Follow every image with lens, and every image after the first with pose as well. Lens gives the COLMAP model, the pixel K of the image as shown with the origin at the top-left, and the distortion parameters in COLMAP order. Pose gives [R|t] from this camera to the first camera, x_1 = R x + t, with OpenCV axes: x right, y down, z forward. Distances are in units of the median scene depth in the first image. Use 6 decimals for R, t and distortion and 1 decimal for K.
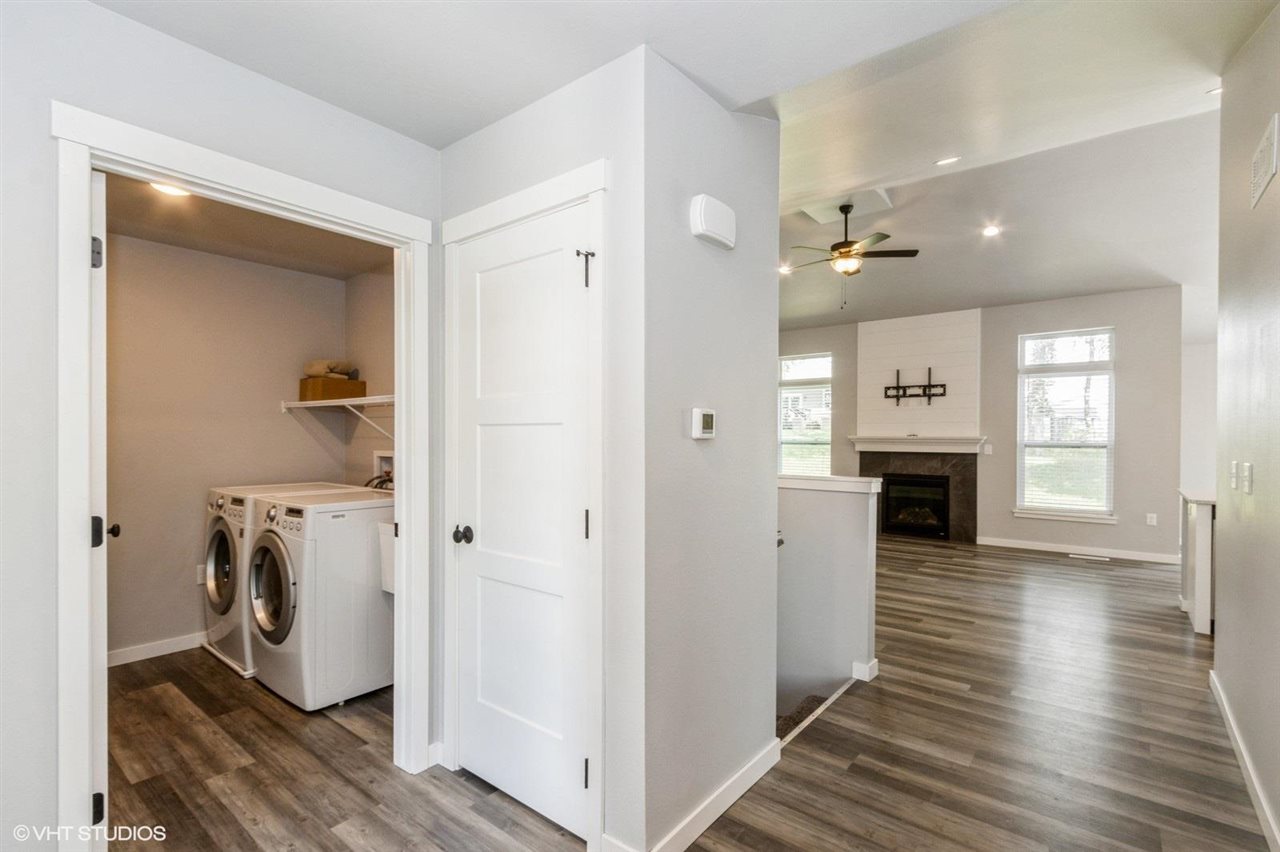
lens RADIAL K [[589.7, 0, 637.9], [0, 589.7, 441.0], [0, 0, 1]] dist [0.002802, -0.000084]
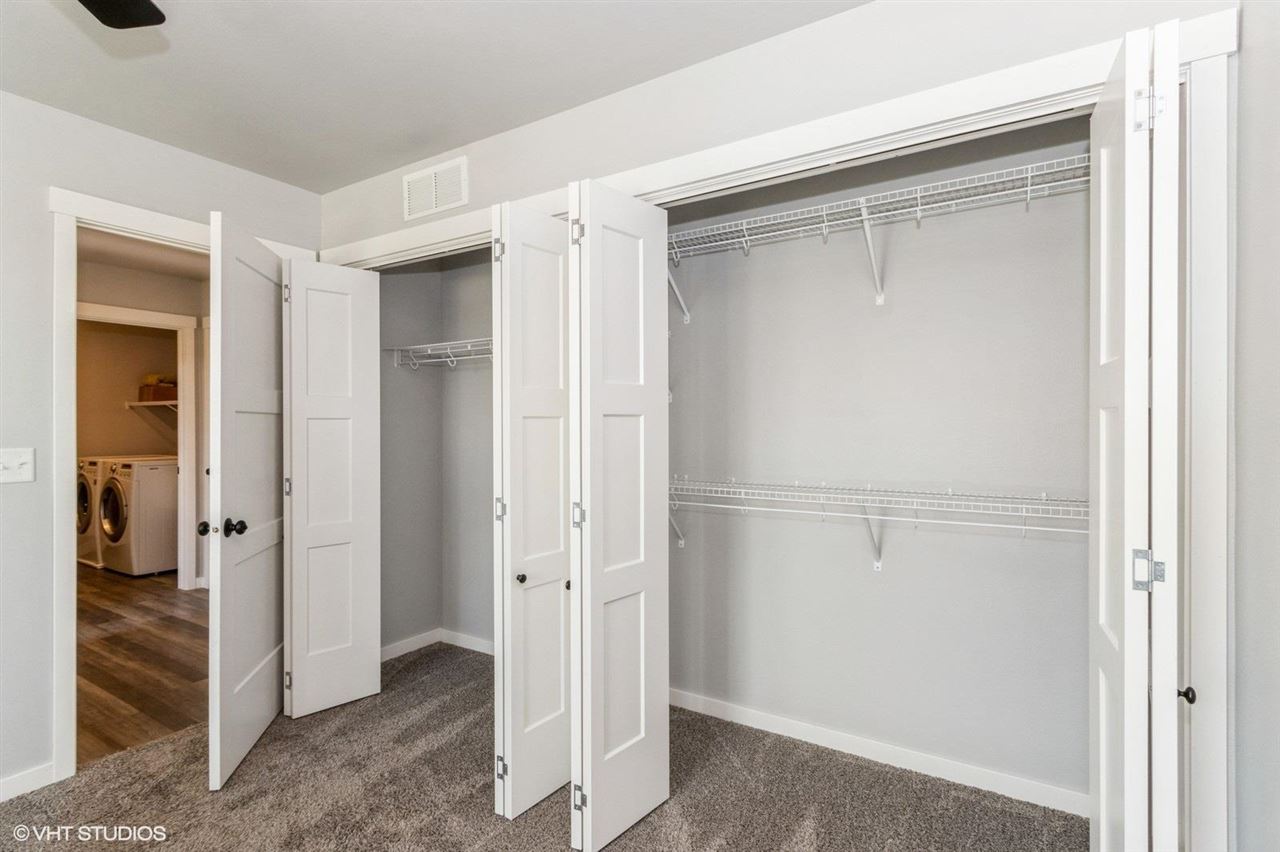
lens RADIAL K [[623.7, 0, 646.3], [0, 623.7, 427.4], [0, 0, 1]] dist [0.000841, -0.000145]
pose [[0.992529, -0.004366, 0.121928, 0.644219], [0.005146, 0.999968, -0.006080, 0.018830], [-0.121897, 0.006662, 0.992520, -0.918456]]
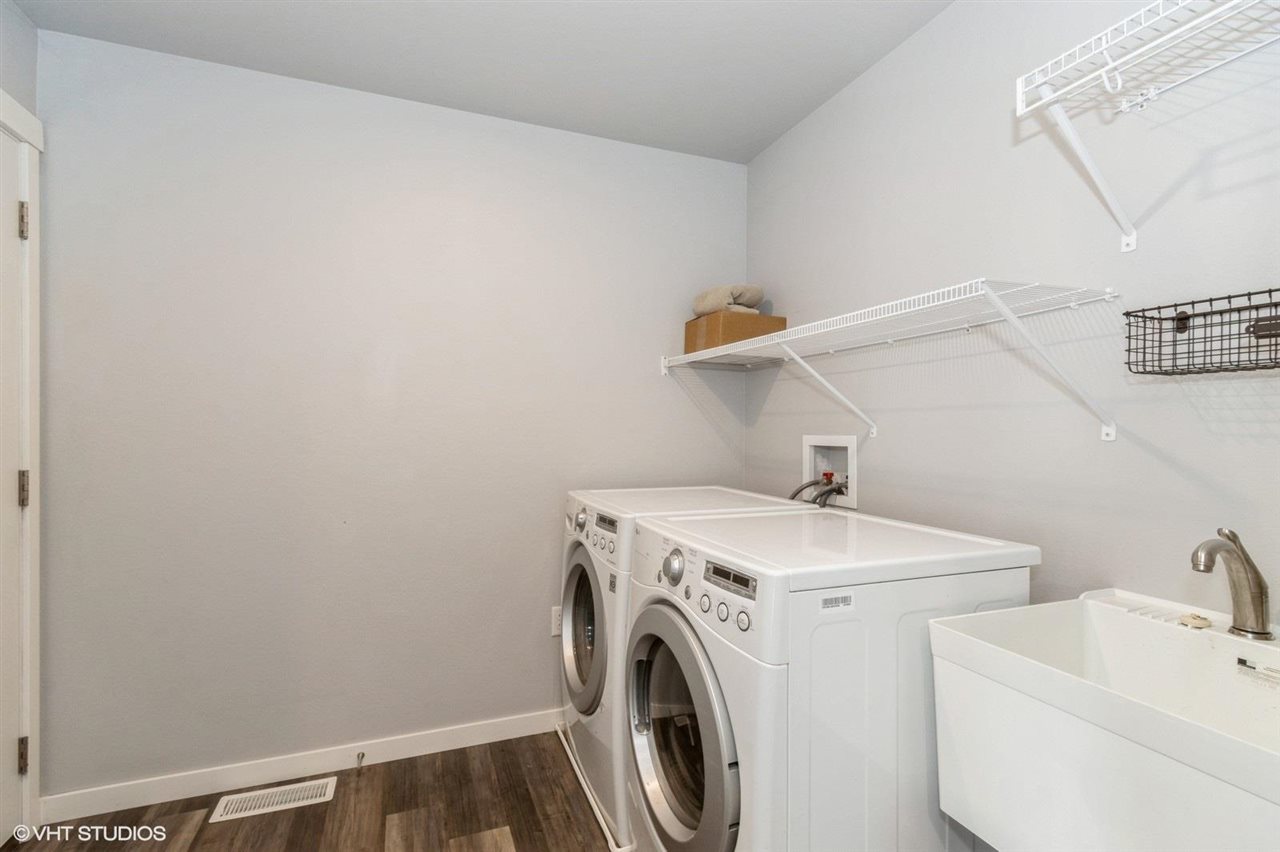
lens RADIAL K [[590.2, 0, 634.0], [0, 590.2, 426.9], [0, 0, 1]] dist [0.000158, -0.000603]
pose [[0.863741, 0.001801, -0.503934, -0.372247], [-0.007719, 0.999924, -0.009657, 0.018043], [0.503878, 0.012231, 0.863688, 0.527152]]
